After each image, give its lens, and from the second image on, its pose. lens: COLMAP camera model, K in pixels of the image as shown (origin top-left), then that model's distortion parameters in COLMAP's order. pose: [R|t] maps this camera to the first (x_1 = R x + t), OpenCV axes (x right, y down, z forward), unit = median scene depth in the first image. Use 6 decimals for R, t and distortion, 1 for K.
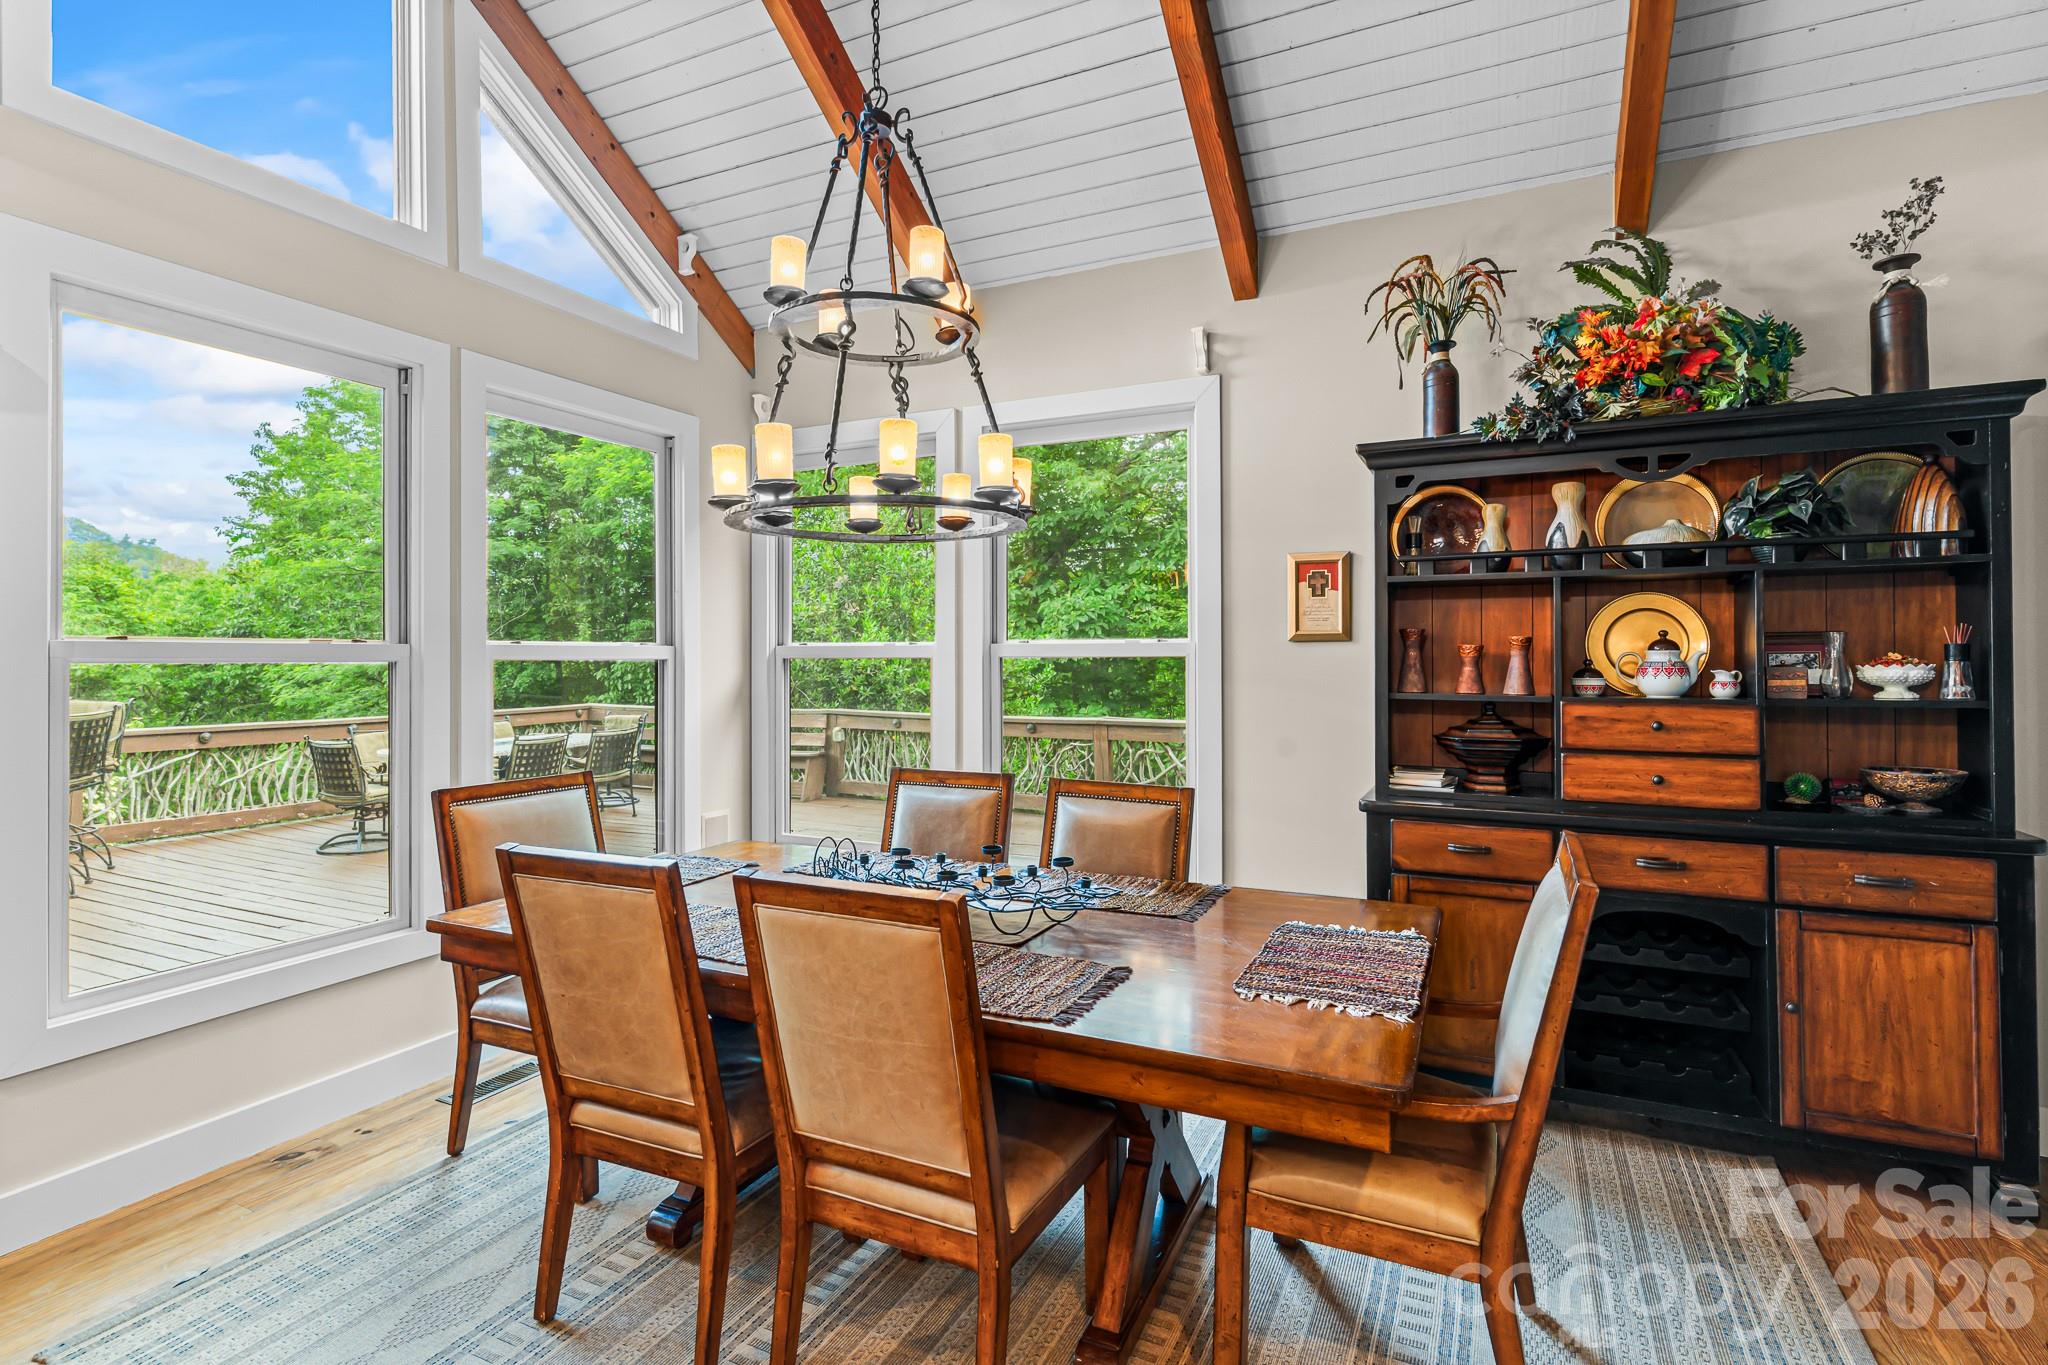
lens RADIAL K [[994.9, 0, 1020.8], [0, 994.9, 649.8], [0, 0, 1]] dist [0.003319, 0.000784]
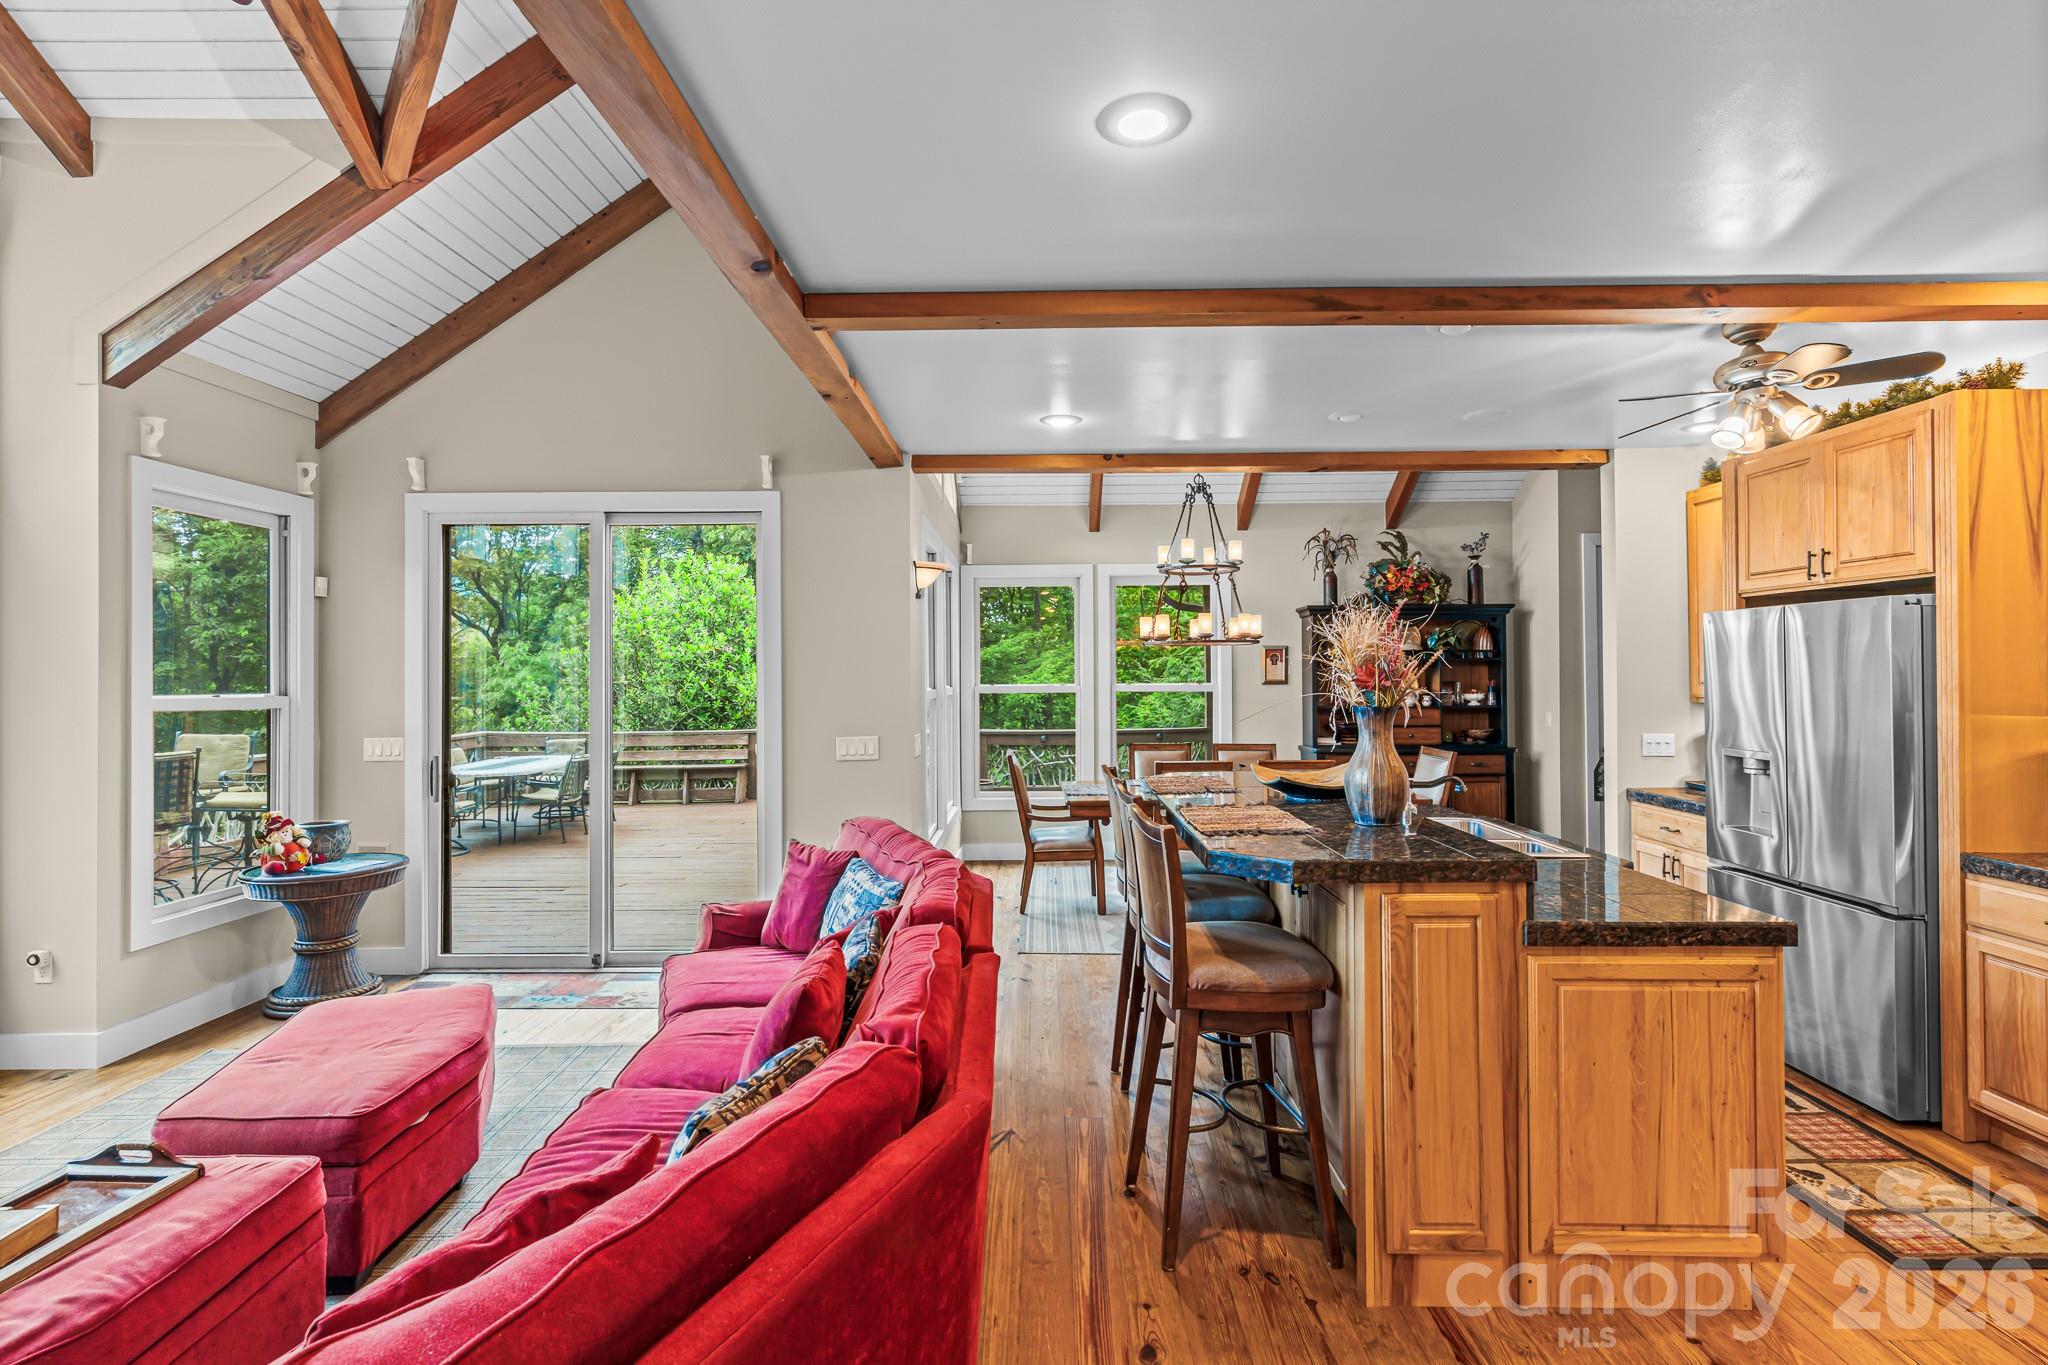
lens RADIAL K [[994.9, 0, 1027.3], [0, 994.9, 675.7], [0, 0, 1]] dist [0.003319, 0.000784]
pose [[0.907024, -0.002190, 0.421072, -1.415895], [0.000780, 0.999994, 0.003520, -0.044271], [-0.421077, -0.002864, 0.907020, -1.006931]]
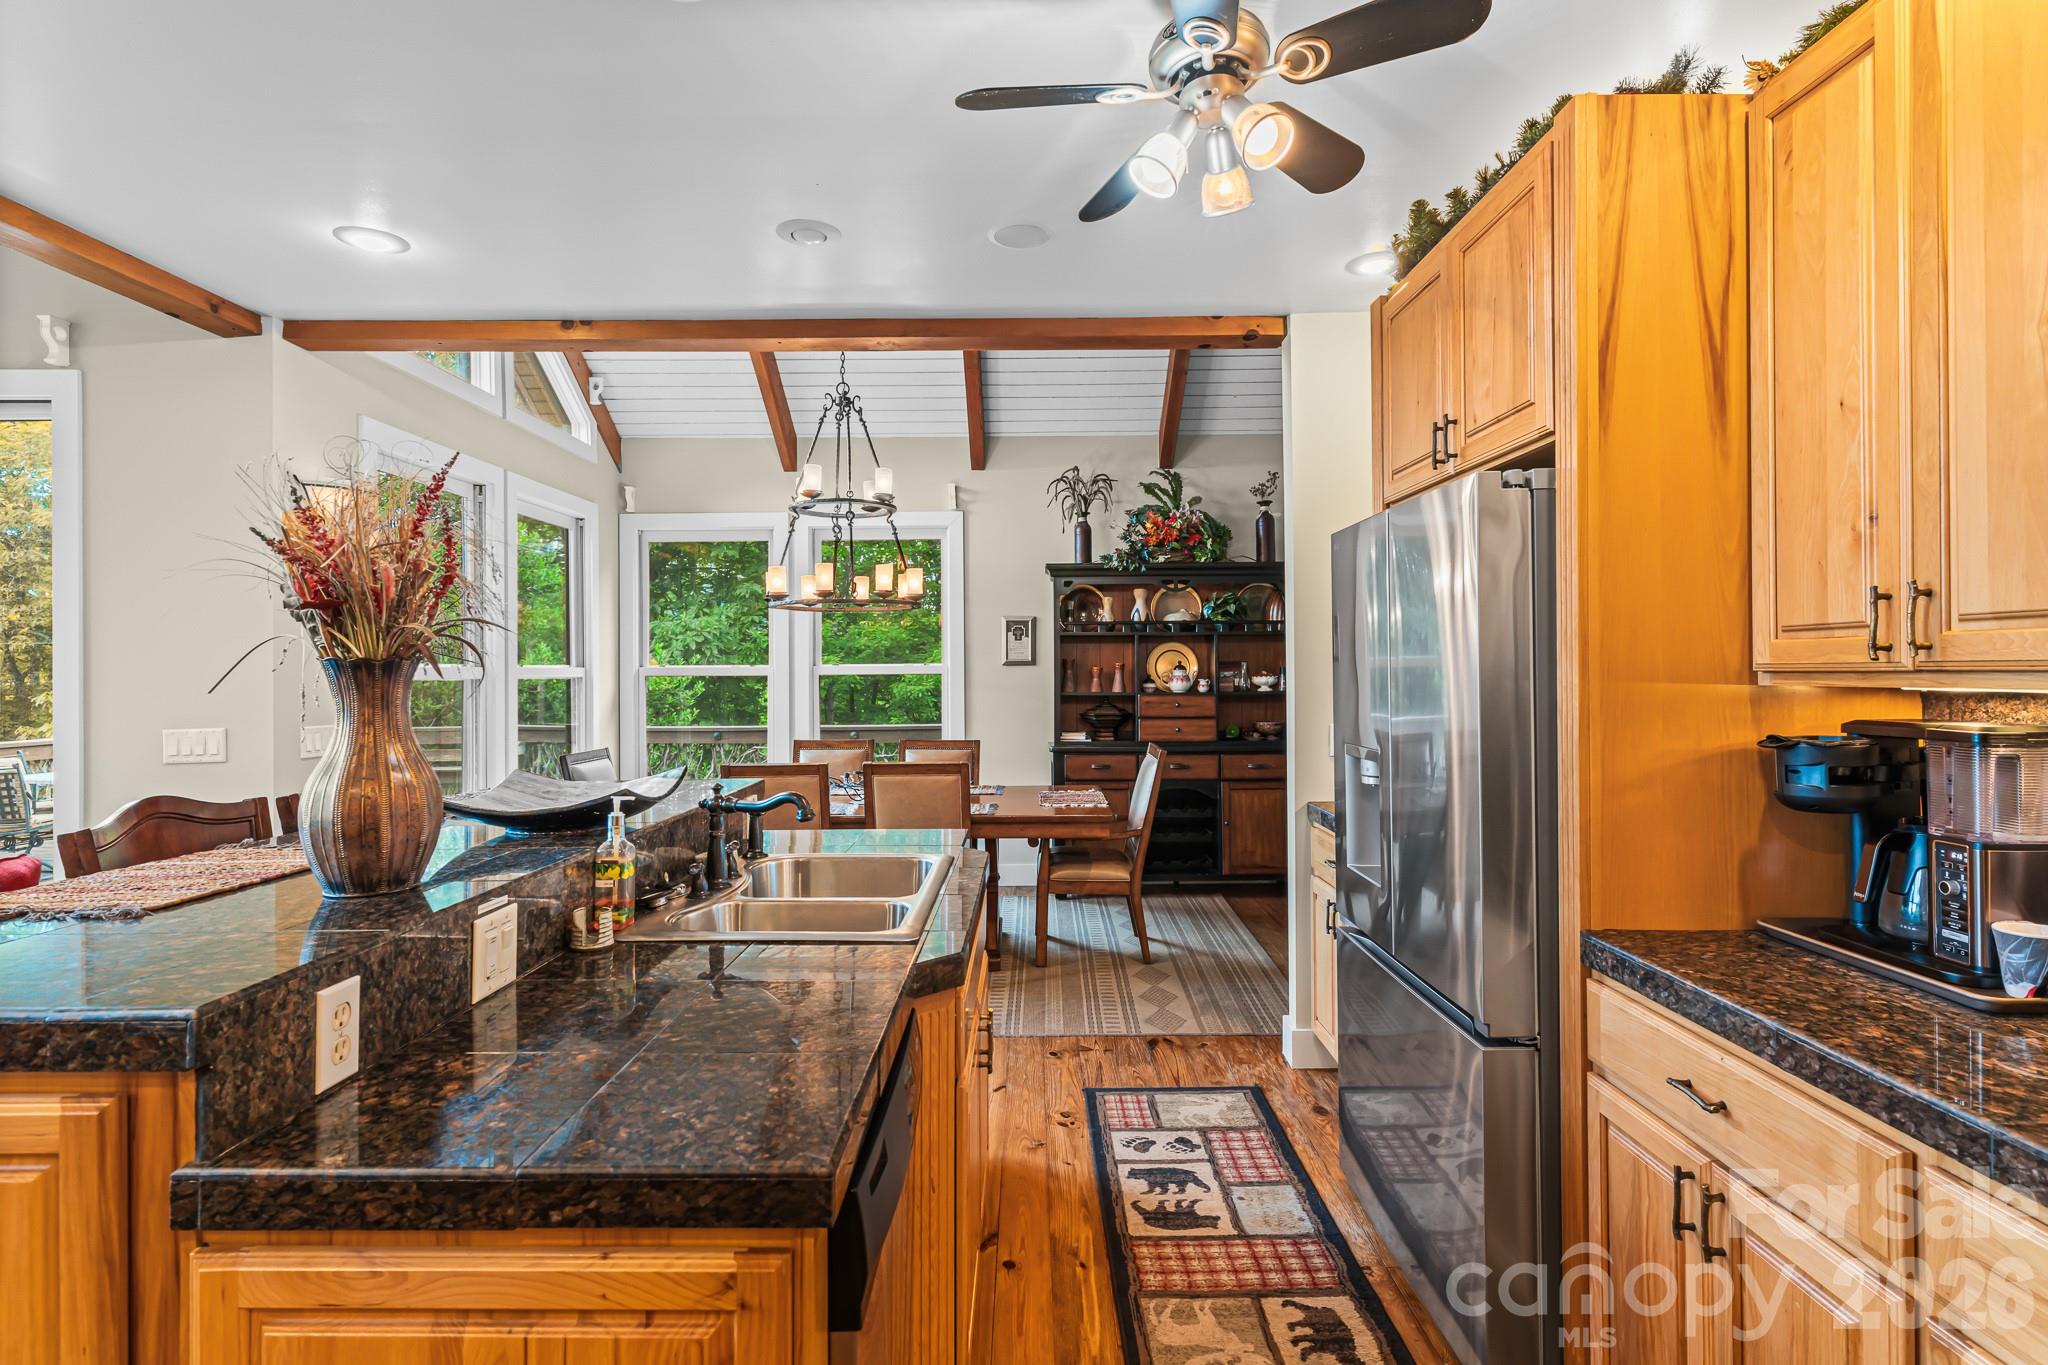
lens RADIAL K [[1051.0, 0, 1027.1], [0, 1051.0, 669.6], [0, 0, 1]] dist [0.004805, 0.000698]
pose [[0.902392, -0.001238, 0.430915, -0.611270], [0.000252, 0.999997, 0.002344, -0.005996], [-0.430916, -0.002007, 0.902390, -0.878006]]
